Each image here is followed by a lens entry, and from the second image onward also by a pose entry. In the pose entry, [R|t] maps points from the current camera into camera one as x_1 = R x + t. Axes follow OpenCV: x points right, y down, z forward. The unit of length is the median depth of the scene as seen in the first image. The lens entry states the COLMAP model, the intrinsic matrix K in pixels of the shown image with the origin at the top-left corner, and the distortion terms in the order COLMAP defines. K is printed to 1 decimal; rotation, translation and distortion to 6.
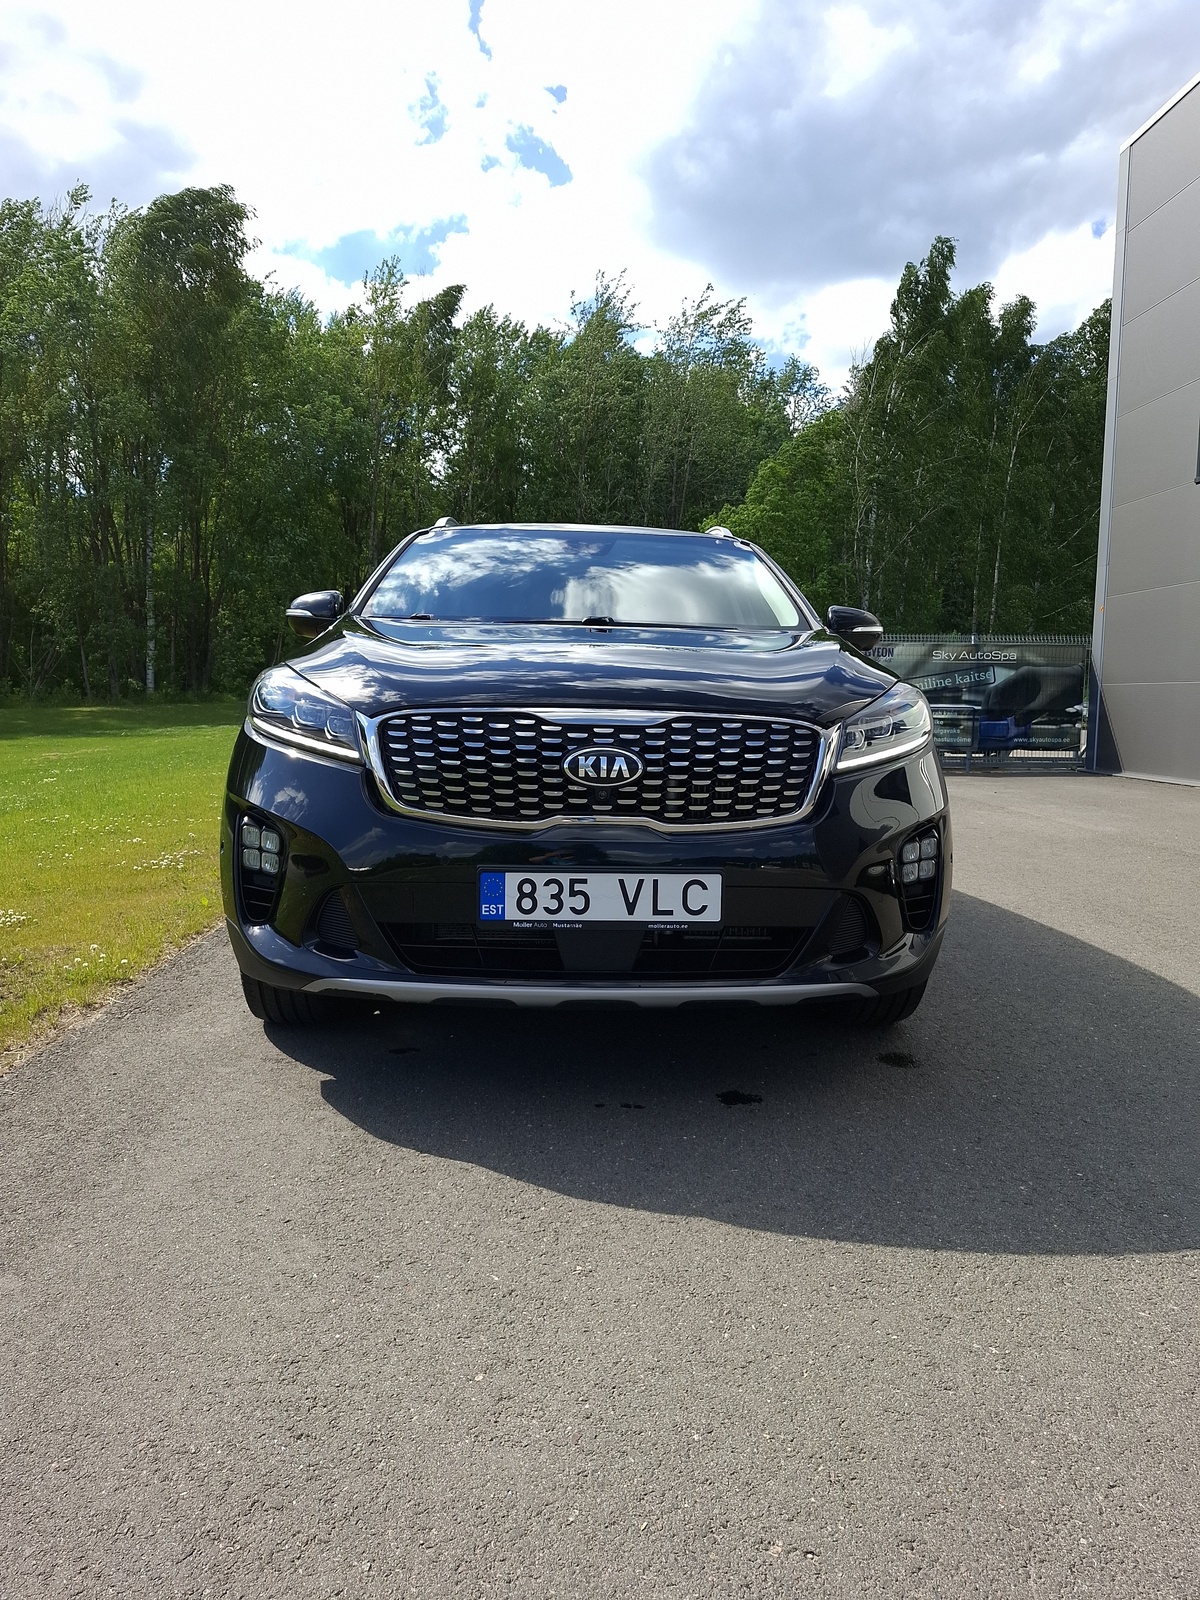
lens RADIAL K [[1157.5, 0, 658.6], [0, 1157.5, 775.8], [0, 0, 1]] dist [-0.006637, 0.001366]
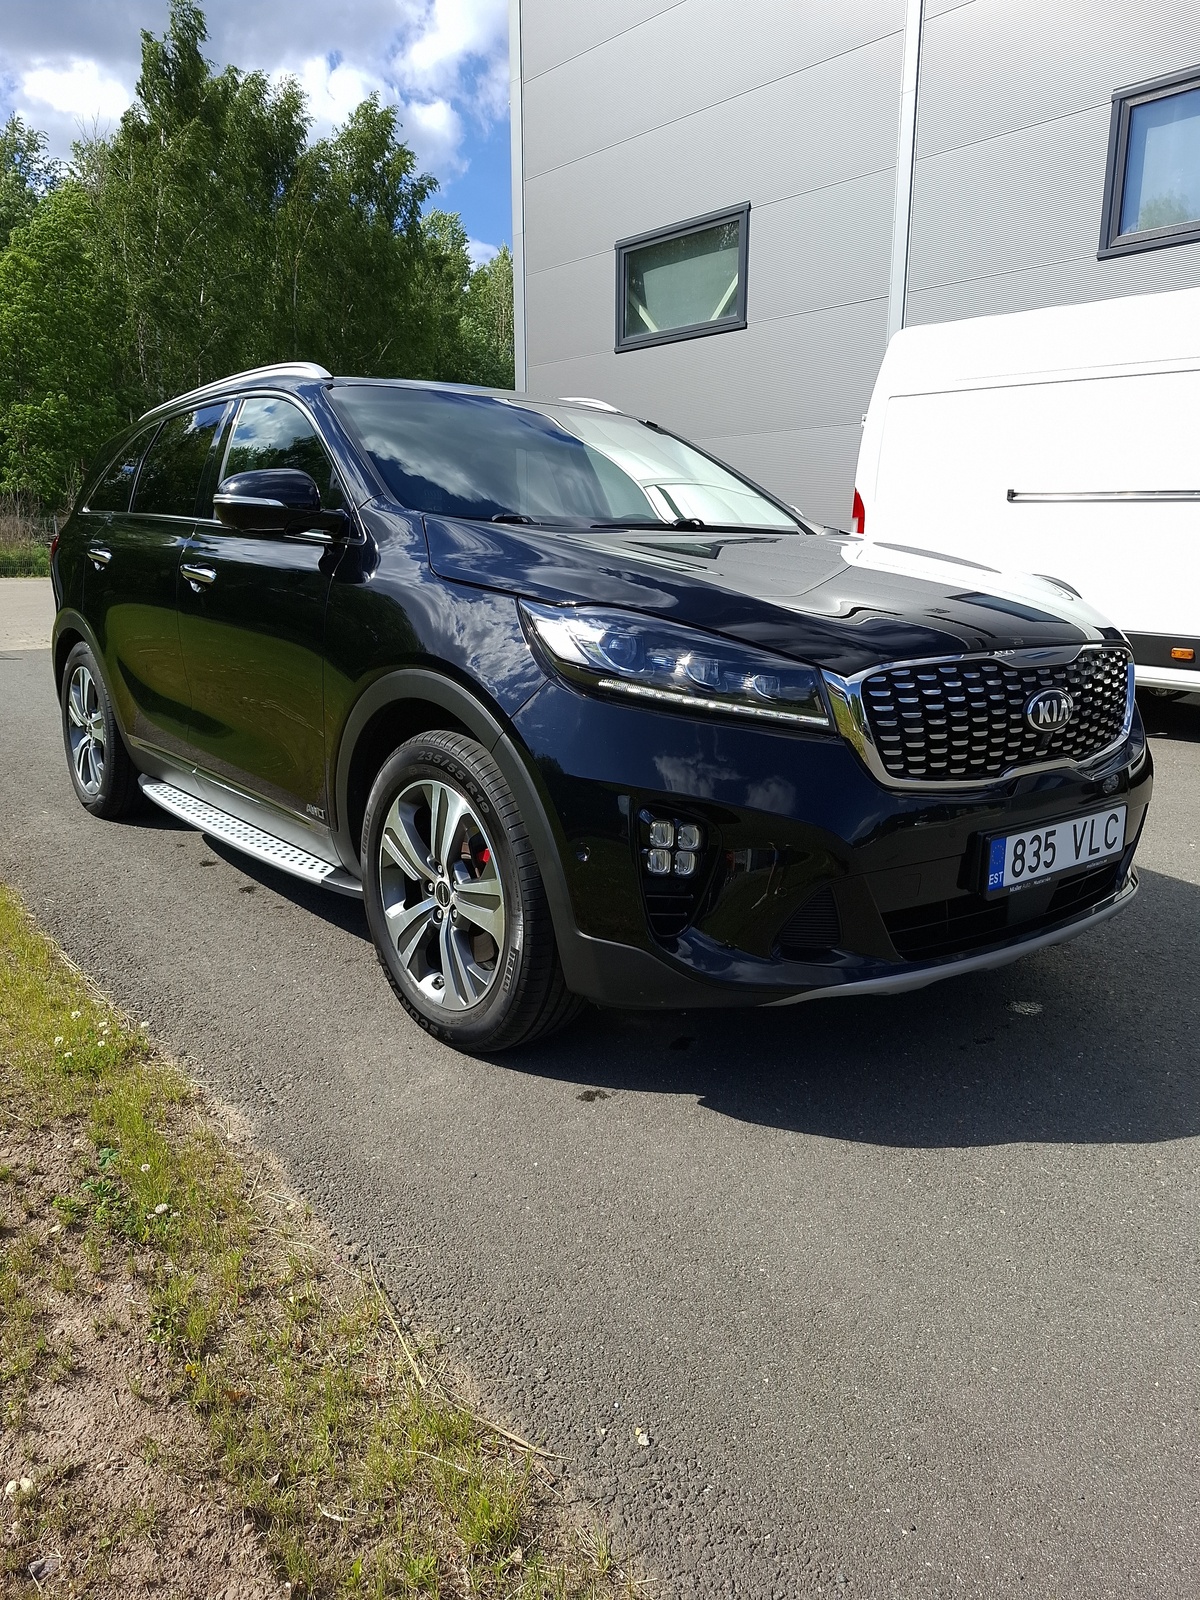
lens RADIAL K [[1157.5, 0, 596.6], [0, 1157.5, 799.1], [0, 0, 1]] dist [-0.006637, 0.001366]
pose [[0.838549, -0.136794, 0.527374, -0.871384], [0.050214, 0.983251, 0.175201, -0.121187], [-0.542507, -0.120433, 0.831373, 0.409794]]
